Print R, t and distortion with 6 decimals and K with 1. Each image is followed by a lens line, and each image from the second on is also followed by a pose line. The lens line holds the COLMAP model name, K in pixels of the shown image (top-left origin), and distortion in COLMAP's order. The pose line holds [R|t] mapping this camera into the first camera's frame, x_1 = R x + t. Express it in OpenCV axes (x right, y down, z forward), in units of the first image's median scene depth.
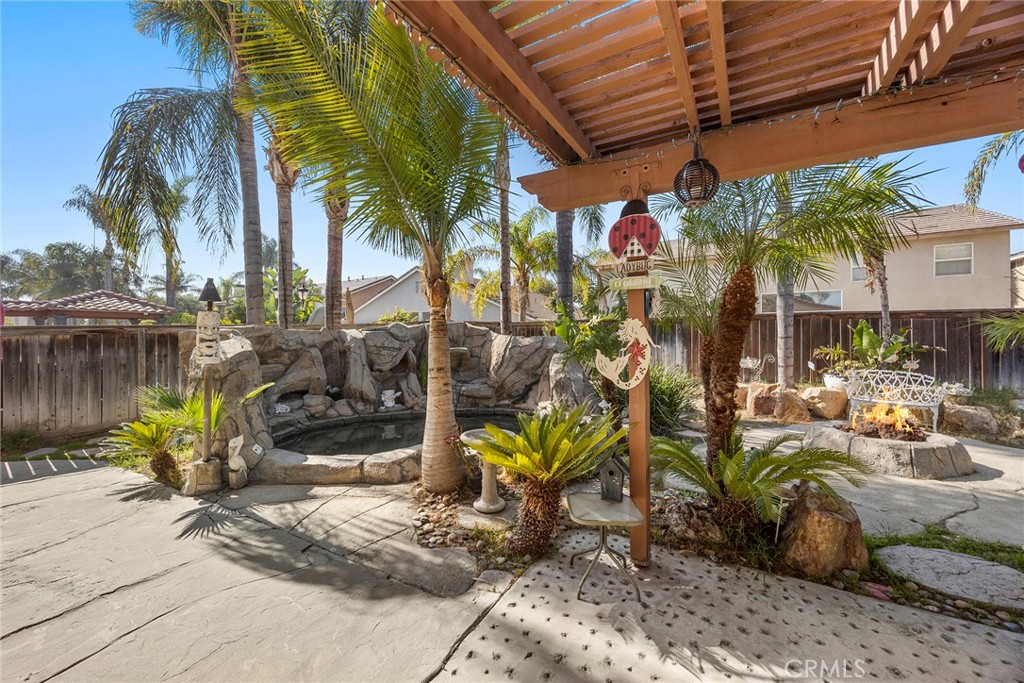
lens RADIAL K [[395.2, 0, 516.0], [0, 395.2, 340.2], [0, 0, 1]] dist [0.000299, -0.001026]
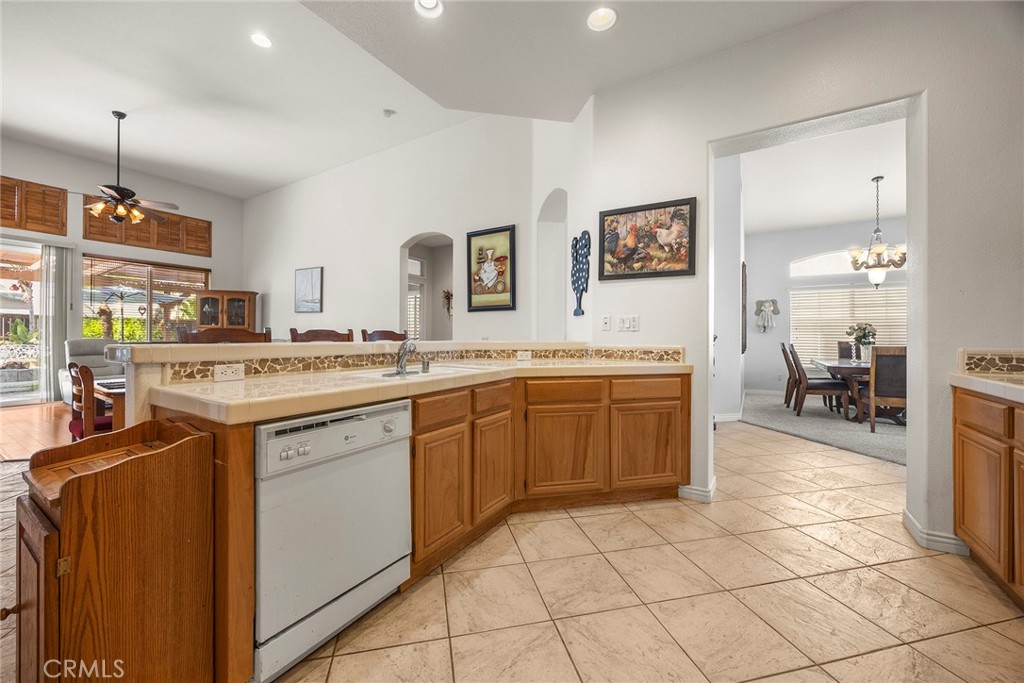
lens RADIAL K [[395.2, 0, 506.9], [0, 395.2, 332.6], [0, 0, 1]] dist [0.000299, -0.001026]
pose [[0.045804, 0.014770, 0.998841, -0.784166], [0.003117, 0.999884, -0.014928, 0.045600], [-0.998946, 0.003797, 0.045753, -1.268782]]
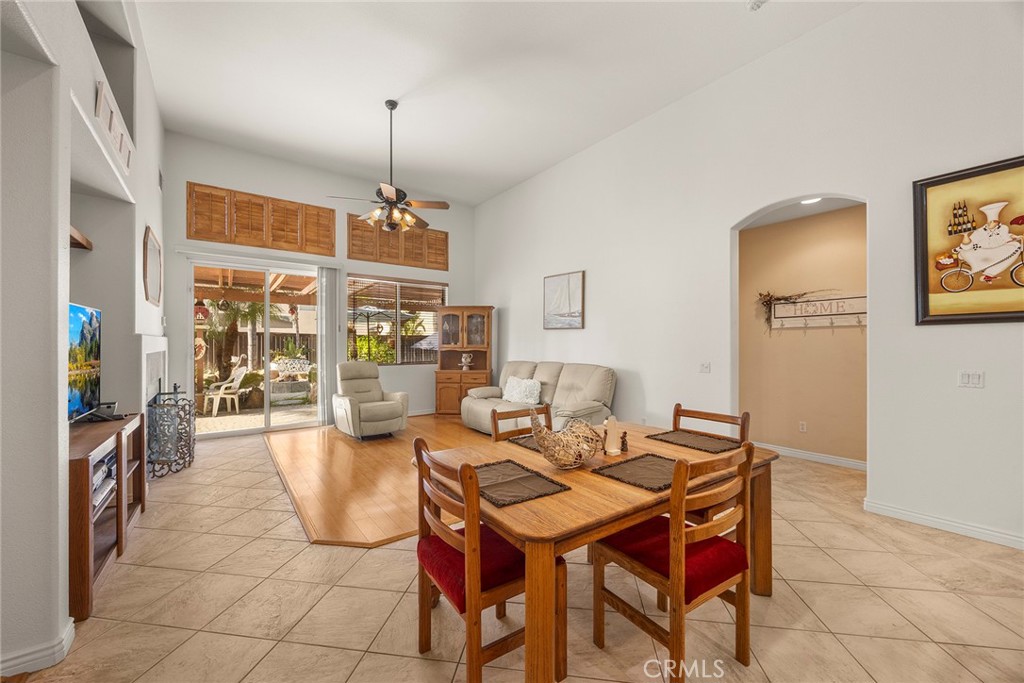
lens RADIAL K [[395.2, 0, 509.9], [0, 395.2, 341.6], [0, 0, 1]] dist [0.000299, -0.001026]
pose [[0.402733, 0.013128, 0.915223, -0.582086], [0.005715, 0.999842, -0.016857, 0.016050], [-0.915300, 0.012020, 0.402594, -0.932720]]
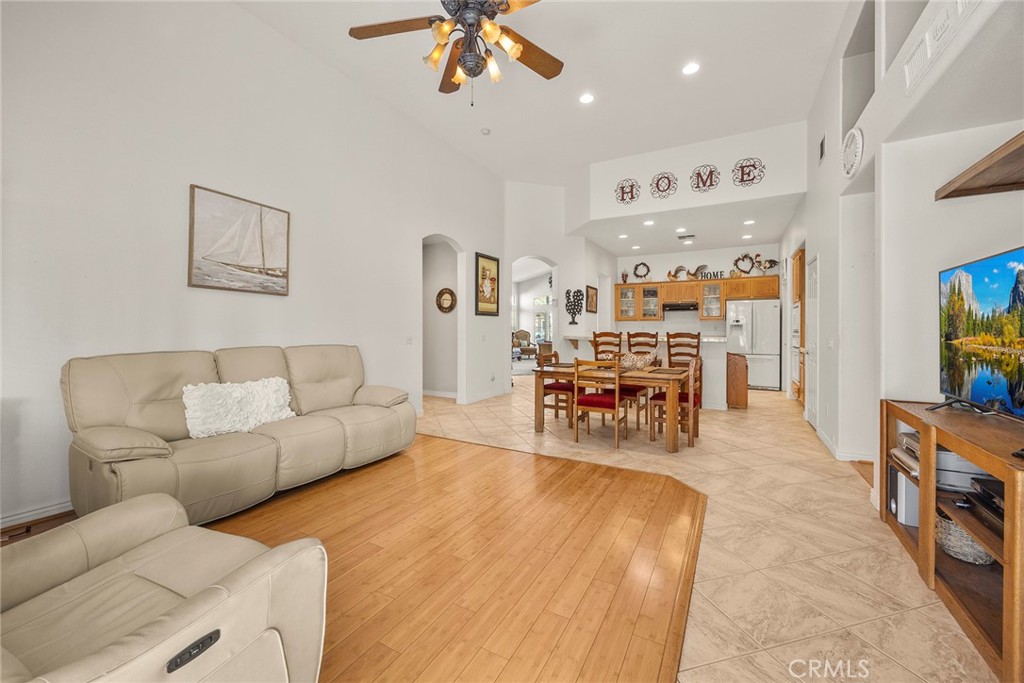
lens RADIAL K [[395.2, 0, 513.2], [0, 395.2, 337.8], [0, 0, 1]] dist [0.000299, -0.001026]
pose [[-0.999838, 0.004260, -0.017493, -0.100304], [0.003710, 0.999501, 0.031357, 0.019516], [0.017617, 0.031287, -0.999355, -0.196823]]
